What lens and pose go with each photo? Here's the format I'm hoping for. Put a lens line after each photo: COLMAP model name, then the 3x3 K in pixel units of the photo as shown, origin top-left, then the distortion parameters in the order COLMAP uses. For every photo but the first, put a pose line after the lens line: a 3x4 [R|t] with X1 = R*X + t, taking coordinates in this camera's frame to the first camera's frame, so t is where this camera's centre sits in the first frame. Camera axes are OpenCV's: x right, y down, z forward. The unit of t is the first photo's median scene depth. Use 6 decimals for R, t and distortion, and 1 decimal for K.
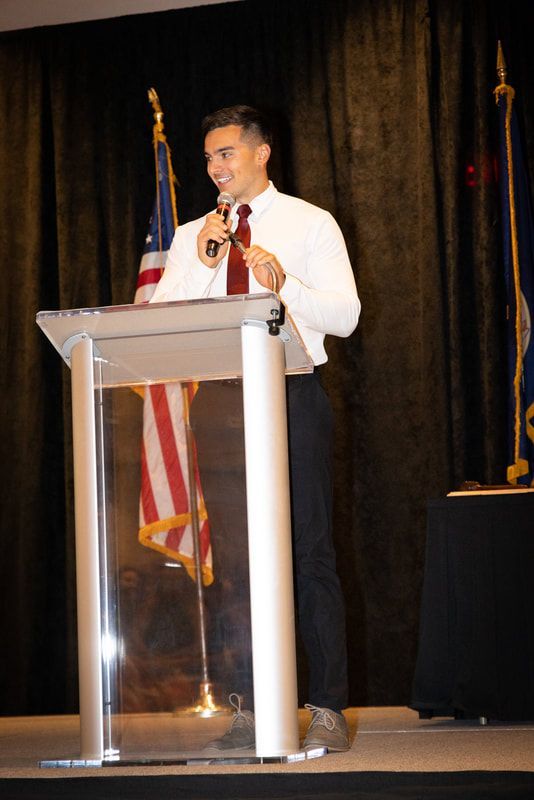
lens RADIAL K [[2086.7, 0, 267.0], [0, 2086.7, 400.0], [0, 0, 1]] dist [0.150413, 0.009216]
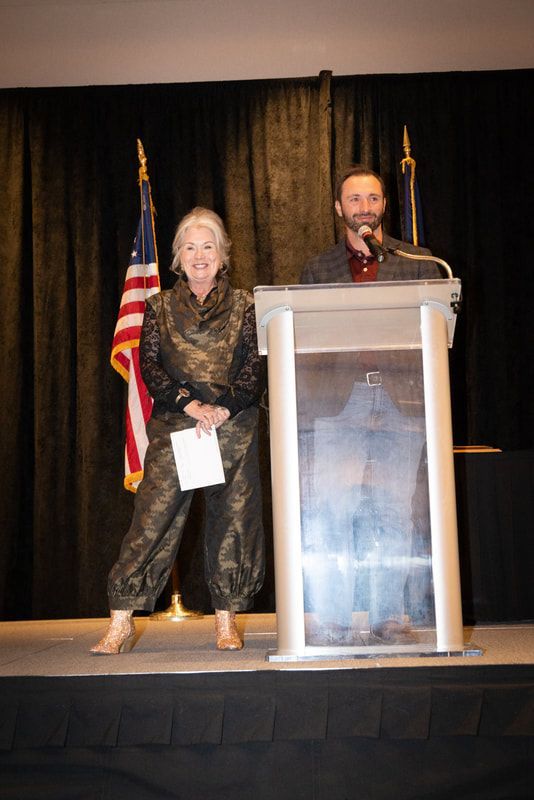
lens RADIAL K [[1387.3, 0, 267.0], [0, 1387.3, 400.0], [0, 0, 1]] dist [0.011691, 0.114154]
pose [[0.960665, 0.039652, 0.274865, -0.201817], [-0.037484, 0.999211, -0.013140, 0.021515], [-0.275170, 0.002320, 0.961393, 0.141682]]
